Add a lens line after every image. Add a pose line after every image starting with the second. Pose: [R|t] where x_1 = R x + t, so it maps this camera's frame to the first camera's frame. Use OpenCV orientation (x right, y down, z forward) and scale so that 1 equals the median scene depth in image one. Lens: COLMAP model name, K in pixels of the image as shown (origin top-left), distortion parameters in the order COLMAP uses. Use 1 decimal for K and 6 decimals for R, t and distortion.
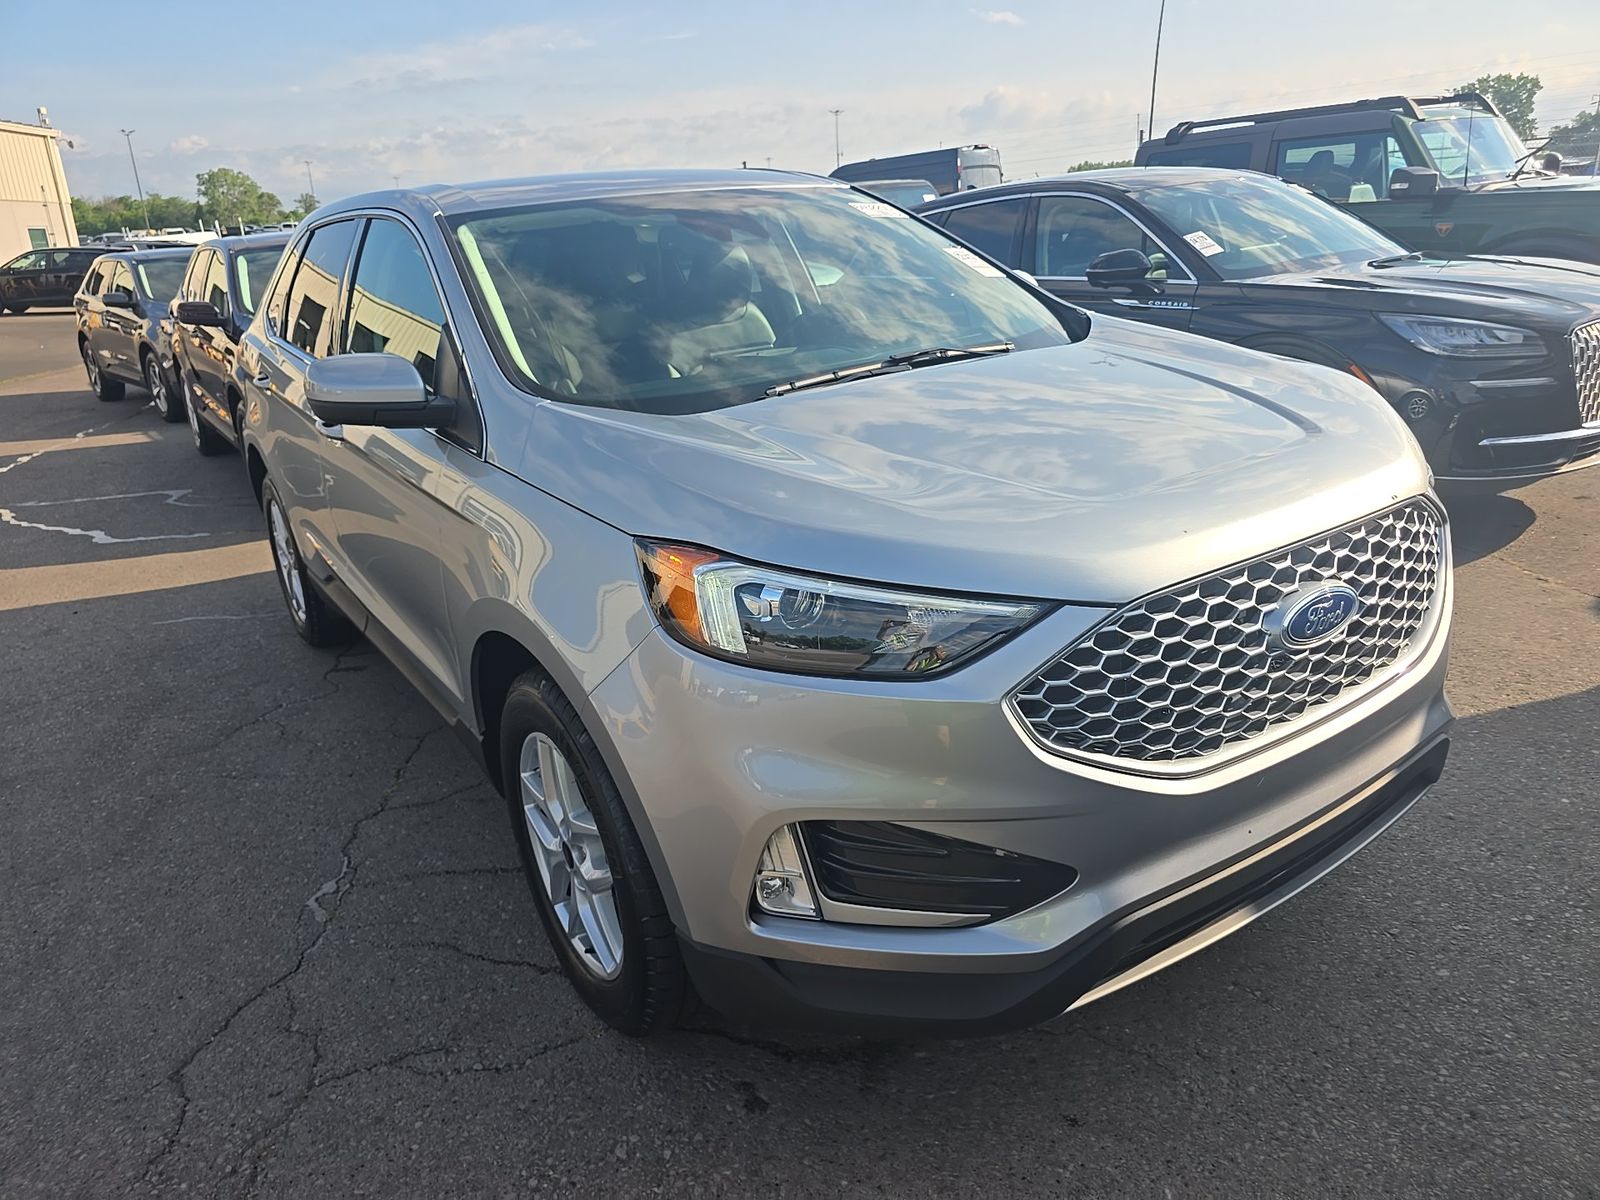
lens RADIAL K [[1158.6, 0, 800.0], [0, 1158.6, 600.0], [0, 0, 1]] dist [0.047602, -0.052382]
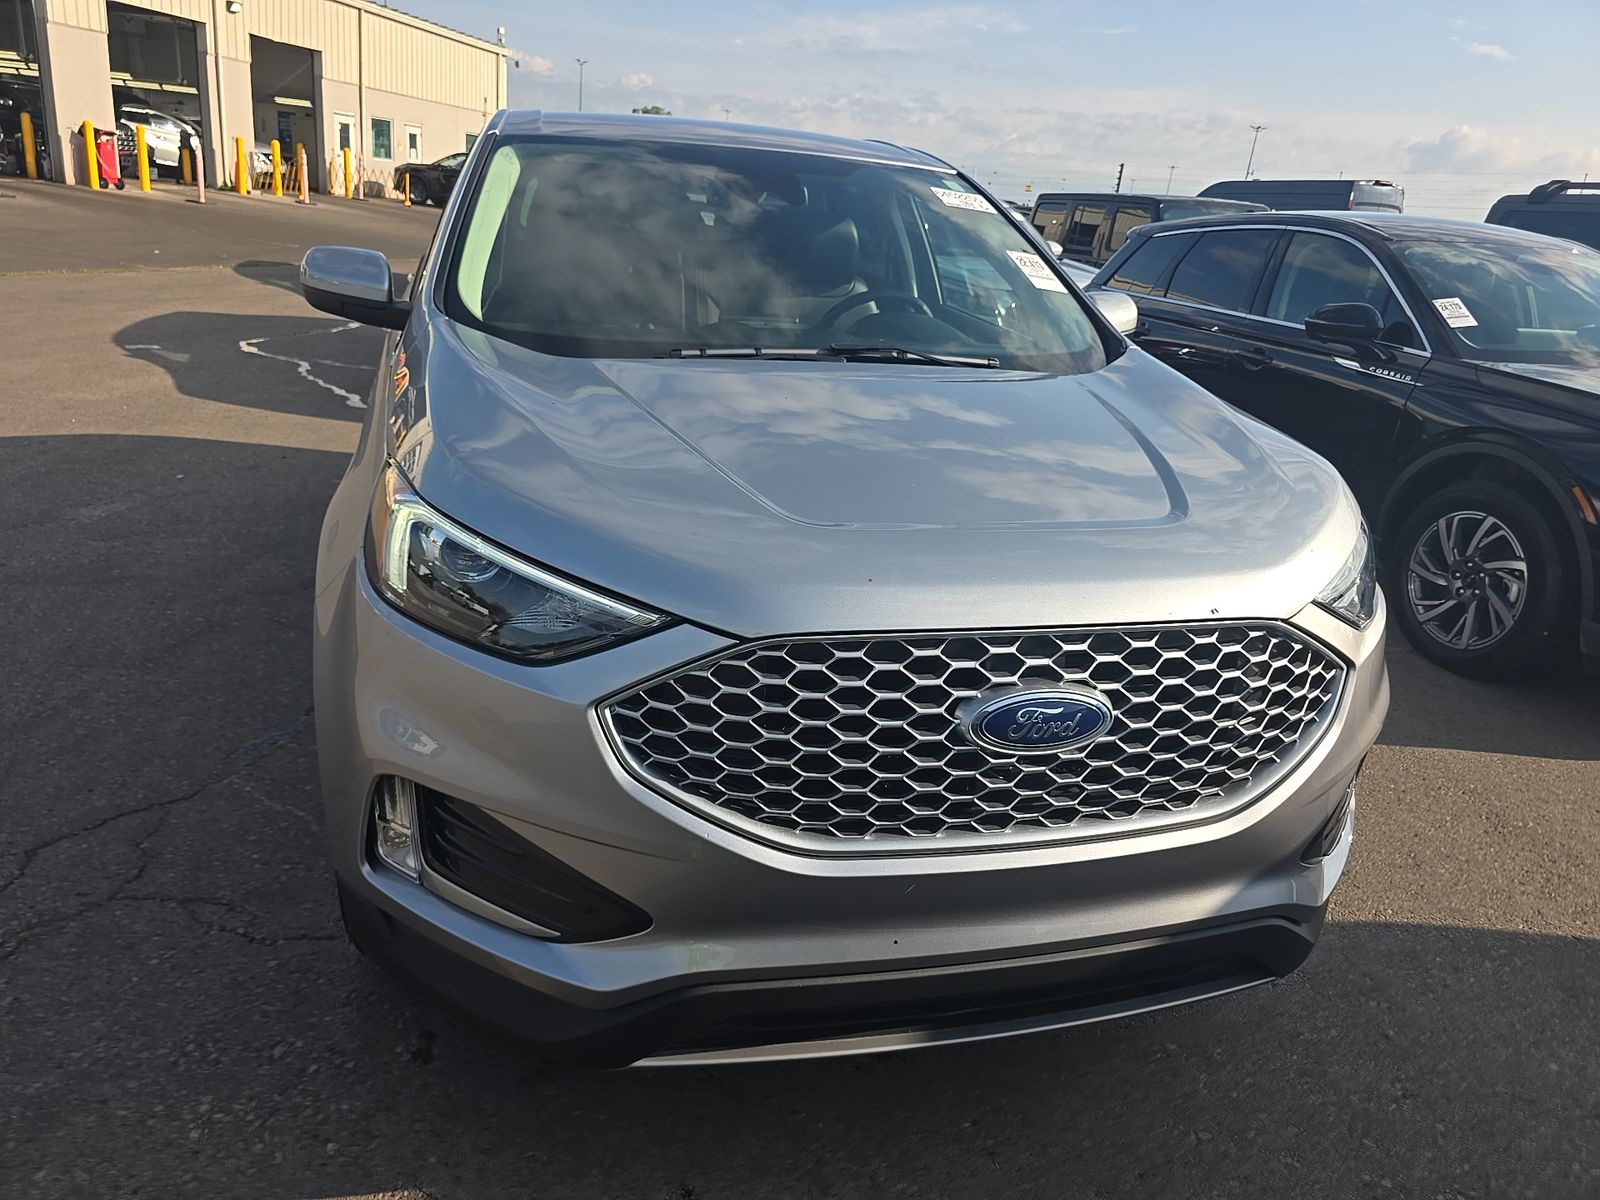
lens RADIAL K [[1158.6, 0, 800.0], [0, 1158.6, 600.0], [0, 0, 1]] dist [0.047602, -0.052382]
pose [[0.929804, 0.244772, -0.274867, 0.185904], [-0.242414, 0.969216, 0.043073, -0.024400], [0.276949, 0.026582, 0.960517, 0.058566]]
